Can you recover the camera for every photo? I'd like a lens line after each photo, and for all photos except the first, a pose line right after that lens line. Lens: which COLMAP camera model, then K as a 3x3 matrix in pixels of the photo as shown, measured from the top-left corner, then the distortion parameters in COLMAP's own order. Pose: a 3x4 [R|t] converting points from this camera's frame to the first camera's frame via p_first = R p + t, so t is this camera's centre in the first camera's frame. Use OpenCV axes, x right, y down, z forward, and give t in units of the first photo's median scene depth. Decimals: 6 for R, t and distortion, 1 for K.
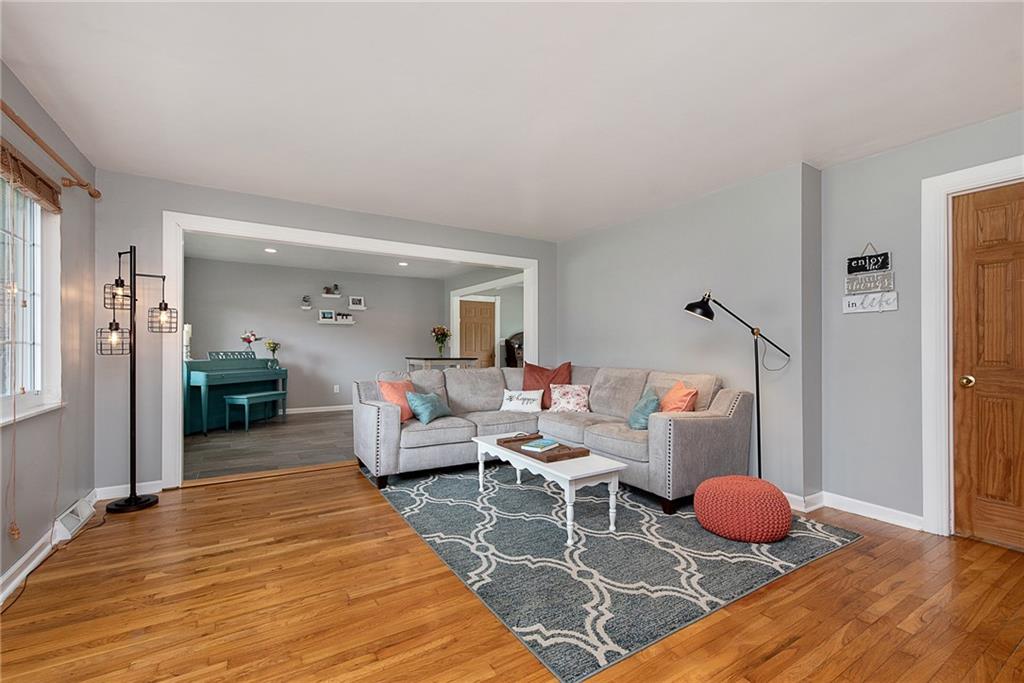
lens RADIAL K [[441.2, 0, 519.1], [0, 441.2, 343.2], [0, 0, 1]] dist [-0.000566, -0.000375]
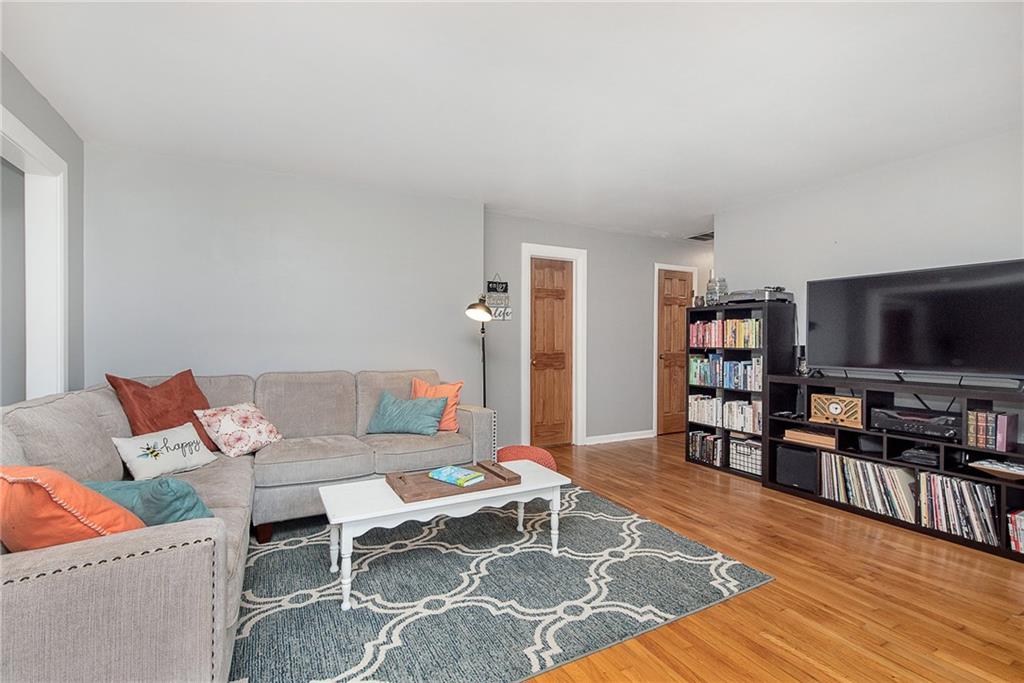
lens RADIAL K [[441.2, 0, 487.1], [0, 441.2, 351.8], [0, 0, 1]] dist [-0.000566, -0.000375]
pose [[0.105205, -0.025727, 0.994118, -0.828738], [-0.008501, 0.999605, 0.026769, -0.003511], [-0.994414, -0.011268, 0.104945, 1.046410]]
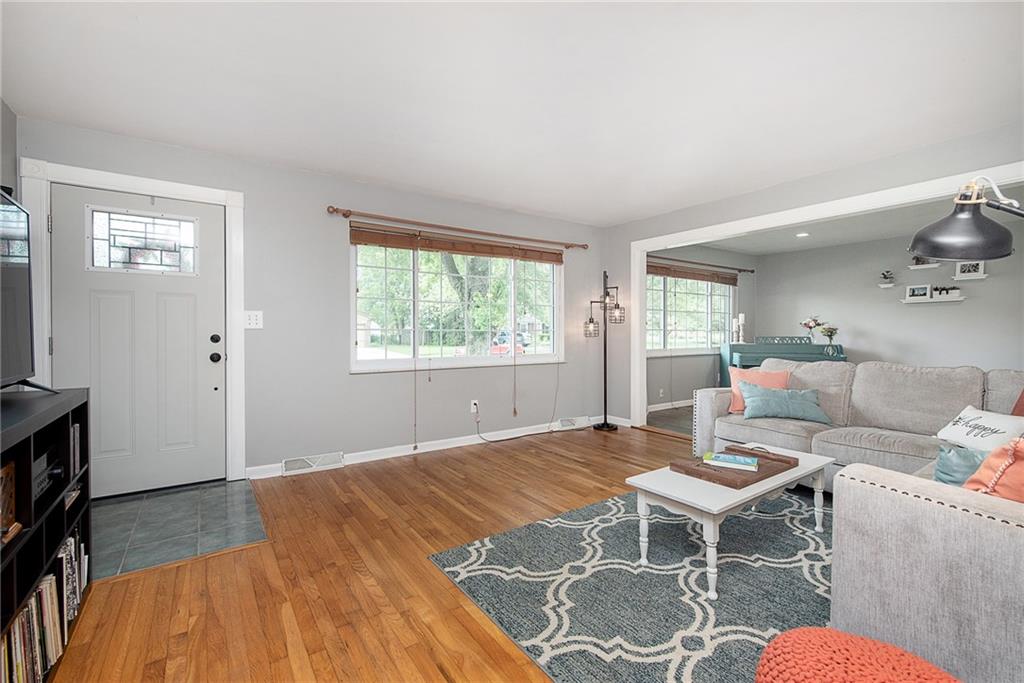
lens RADIAL K [[441.2, 0, 510.7], [0, 441.2, 338.3], [0, 0, 1]] dist [-0.000566, -0.000375]
pose [[0.046602, 0.011546, -0.998847, 0.944287], [0.009908, 0.999879, 0.012020, 0.008178], [0.998864, -0.010457, 0.046482, 0.706475]]
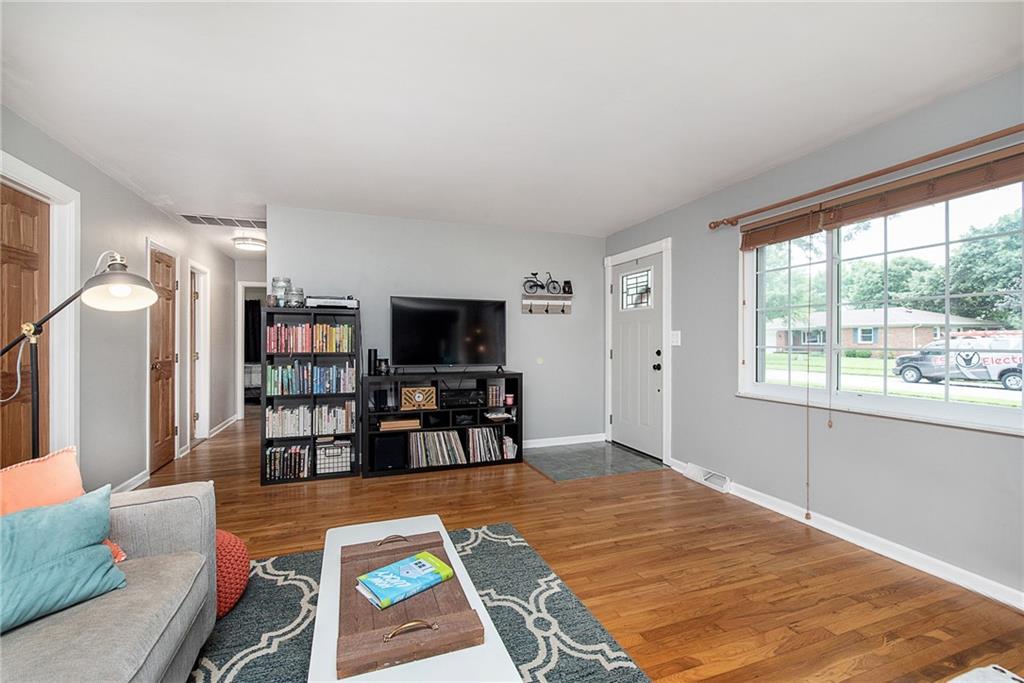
lens RADIAL K [[441.2, 0, 512.7], [0, 441.2, 344.1], [0, 0, 1]] dist [-0.000566, -0.000375]
pose [[-0.977753, -0.003882, 0.209725, -0.185357], [-0.004373, 0.999989, -0.001878, -0.012424], [-0.209715, -0.002754, -0.977759, 1.705558]]
